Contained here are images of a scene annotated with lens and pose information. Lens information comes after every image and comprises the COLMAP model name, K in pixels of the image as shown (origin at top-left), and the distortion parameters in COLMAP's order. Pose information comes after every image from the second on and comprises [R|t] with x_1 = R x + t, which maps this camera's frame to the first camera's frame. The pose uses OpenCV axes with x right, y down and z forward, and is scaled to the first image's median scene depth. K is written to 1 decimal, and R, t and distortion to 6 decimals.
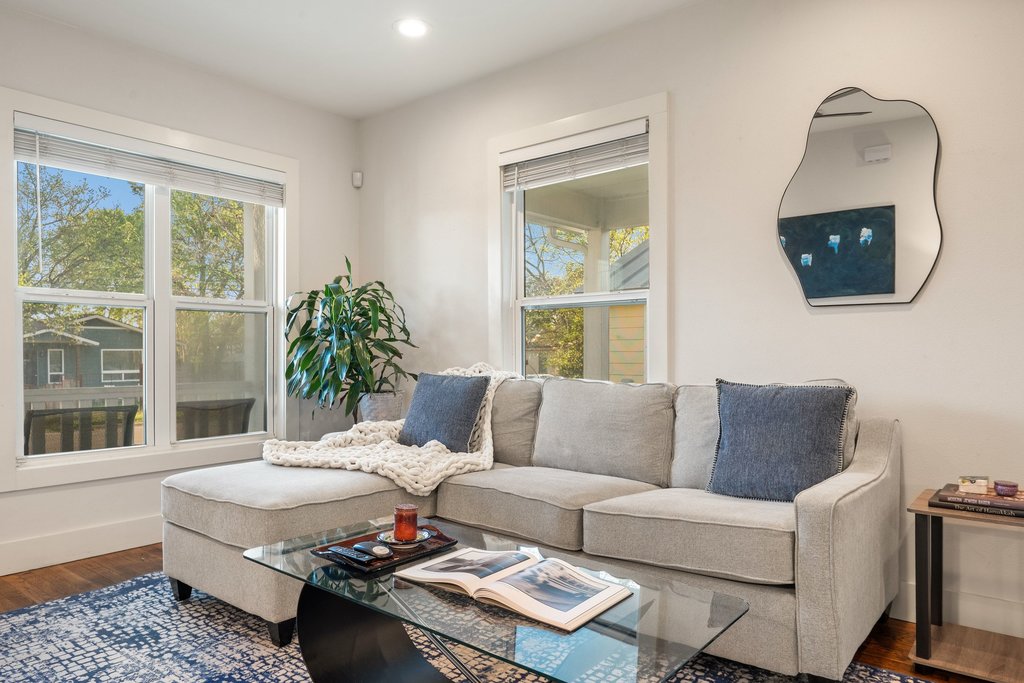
lens RADIAL K [[678.7, 0, 524.6], [0, 678.7, 365.7], [0, 0, 1]] dist [-0.008945, 0.010337]
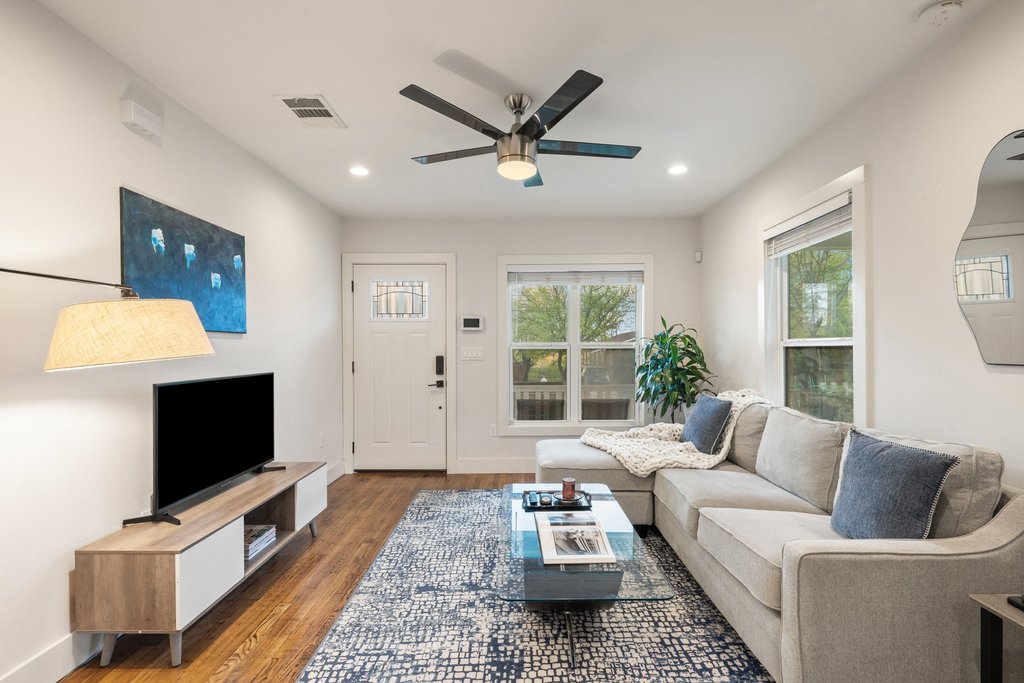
lens RADIAL K [[477.3, 0, 513.2], [0, 477.3, 349.0], [0, 0, 1]] dist [-0.000032, -0.005757]
pose [[0.620098, -0.000187, -0.784524, 0.510219], [-0.011466, 0.999891, -0.009301, -0.090433], [0.784440, 0.014763, 0.620028, 0.055664]]
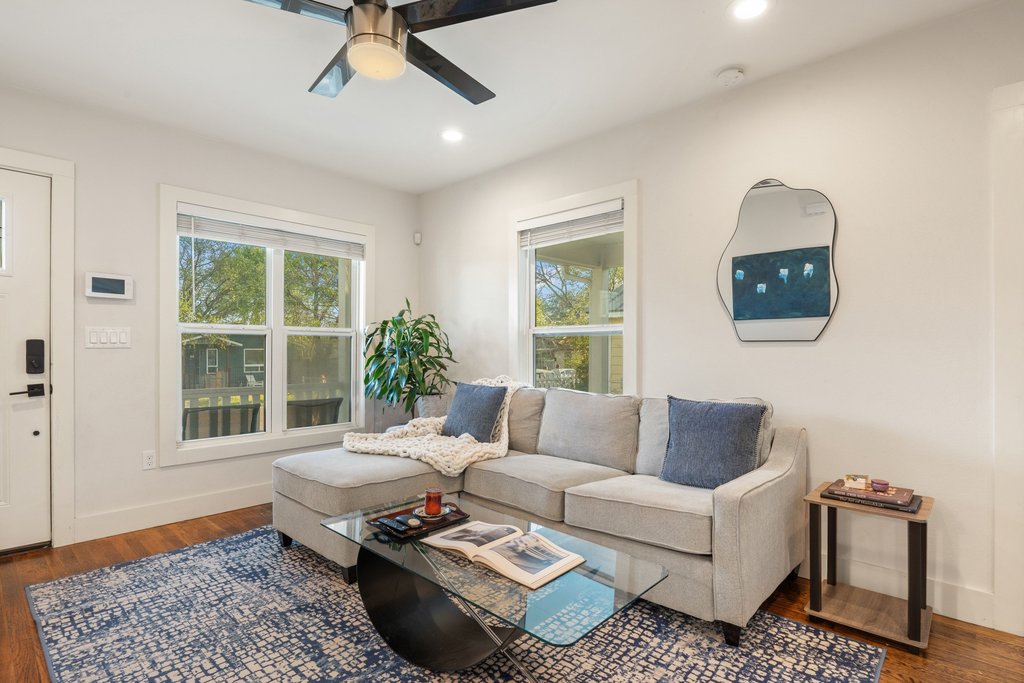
lens RADIAL K [[514.6, 0, 521.1], [0, 514.6, 356.6], [0, 0, 1]] dist [-0.001446, 0.003402]
pose [[0.997765, 0.004913, -0.066647, 0.053876], [-0.005382, 0.999962, -0.006852, -0.045022], [0.066611, 0.007195, 0.997753, -0.043047]]
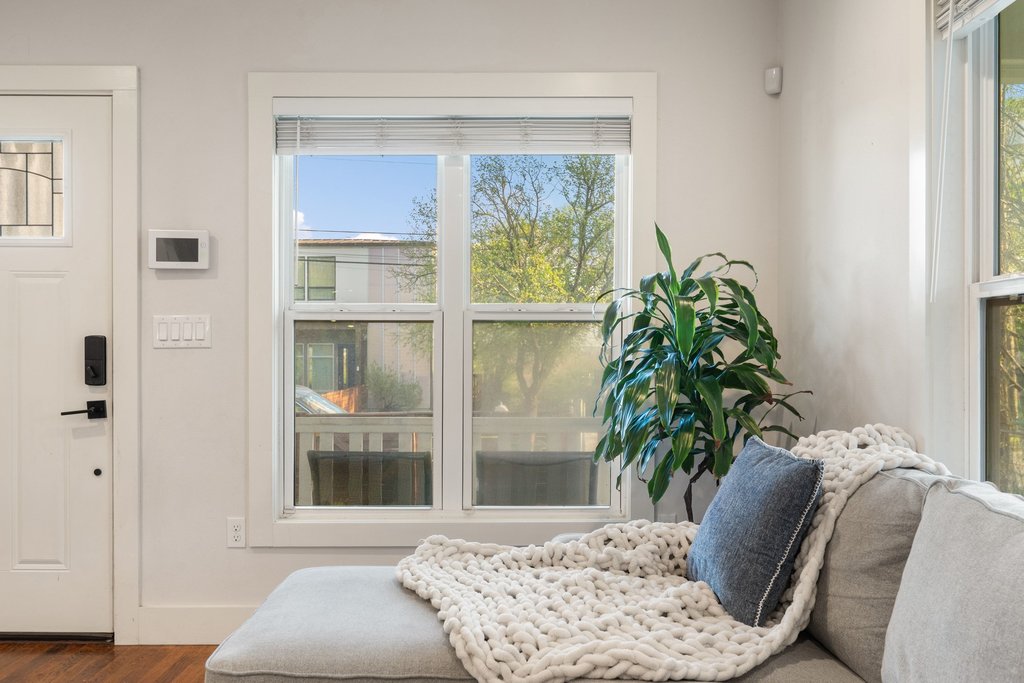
lens RADIAL K [[937.3, 0, 491.7], [0, 937.3, 352.4], [0, 0, 1]] dist [-0.012660, 0.000000]
pose [[0.623597, 0.004598, -0.781733, 0.349022], [-0.016965, 0.999827, -0.007652, -0.057181], [0.781562, 0.018034, 0.623567, 0.519394]]
